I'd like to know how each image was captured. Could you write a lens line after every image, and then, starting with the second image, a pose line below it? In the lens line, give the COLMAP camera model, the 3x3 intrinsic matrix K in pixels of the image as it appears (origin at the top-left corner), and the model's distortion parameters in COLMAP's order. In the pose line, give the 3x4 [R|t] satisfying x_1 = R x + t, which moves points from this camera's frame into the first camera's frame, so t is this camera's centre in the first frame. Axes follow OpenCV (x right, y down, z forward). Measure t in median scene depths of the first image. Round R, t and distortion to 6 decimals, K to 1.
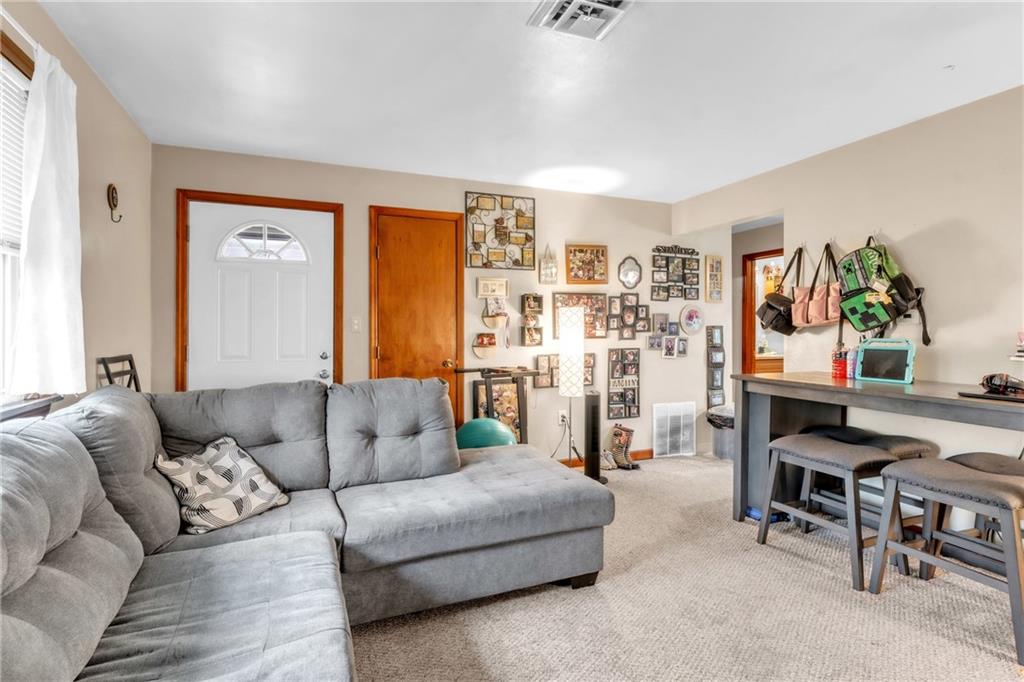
lens RADIAL K [[489.7, 0, 510.2], [0, 489.7, 329.8], [0, 0, 1]] dist [-0.000643, -0.000090]
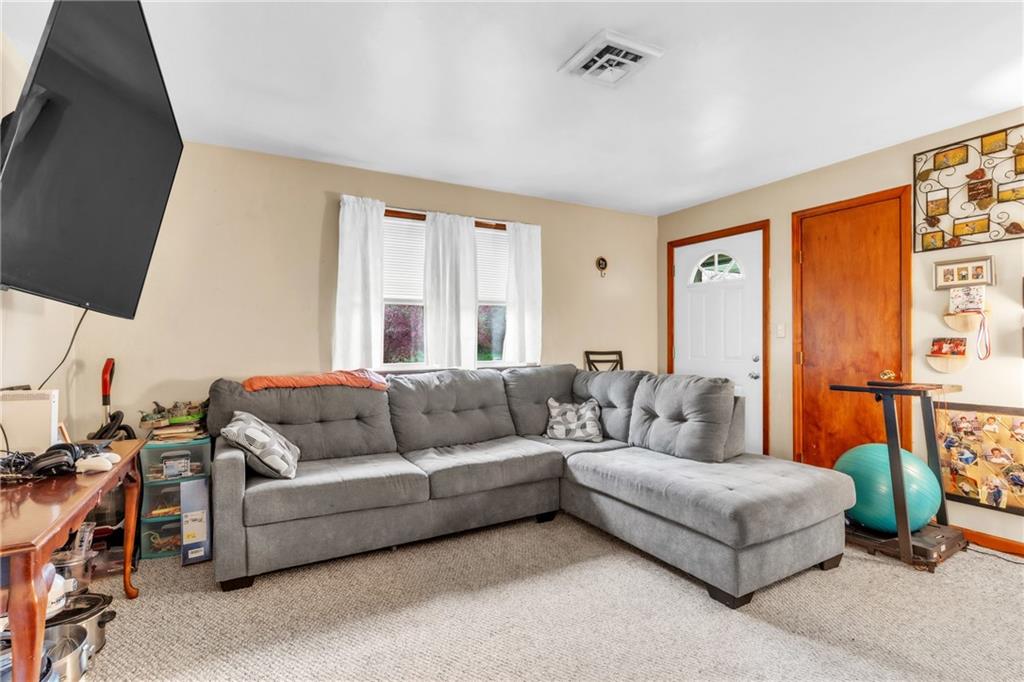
lens RADIAL K [[477.1, 0, 512.0], [0, 477.1, 341.0], [0, 0, 1]] dist [0.003091, 0.000217]
pose [[0.138974, -0.000849, -0.990296, 0.542623], [0.002432, 0.999997, -0.000516, 0.010009], [0.990293, -0.002337, 0.138976, 0.253837]]
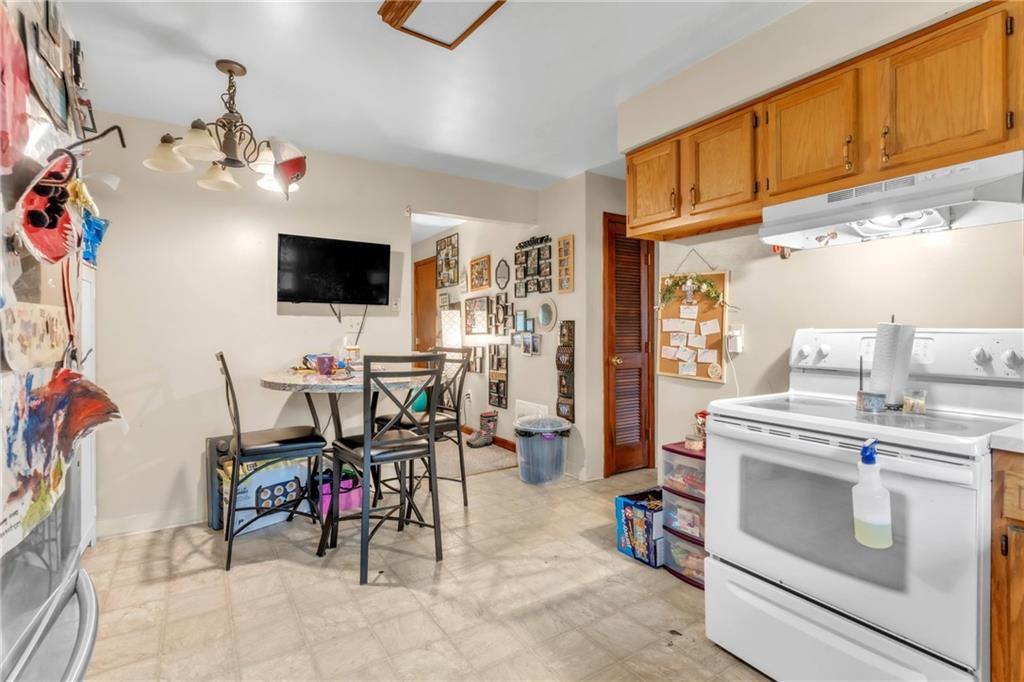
lens RADIAL K [[477.1, 0, 512.0], [0, 477.1, 341.0], [0, 0, 1]] dist [0.003091, 0.000217]
pose [[0.194761, 0.017446, -0.980696, 1.418148], [-0.001566, 0.999846, 0.017475, 0.014054], [0.980849, -0.001867, 0.194759, 0.893657]]
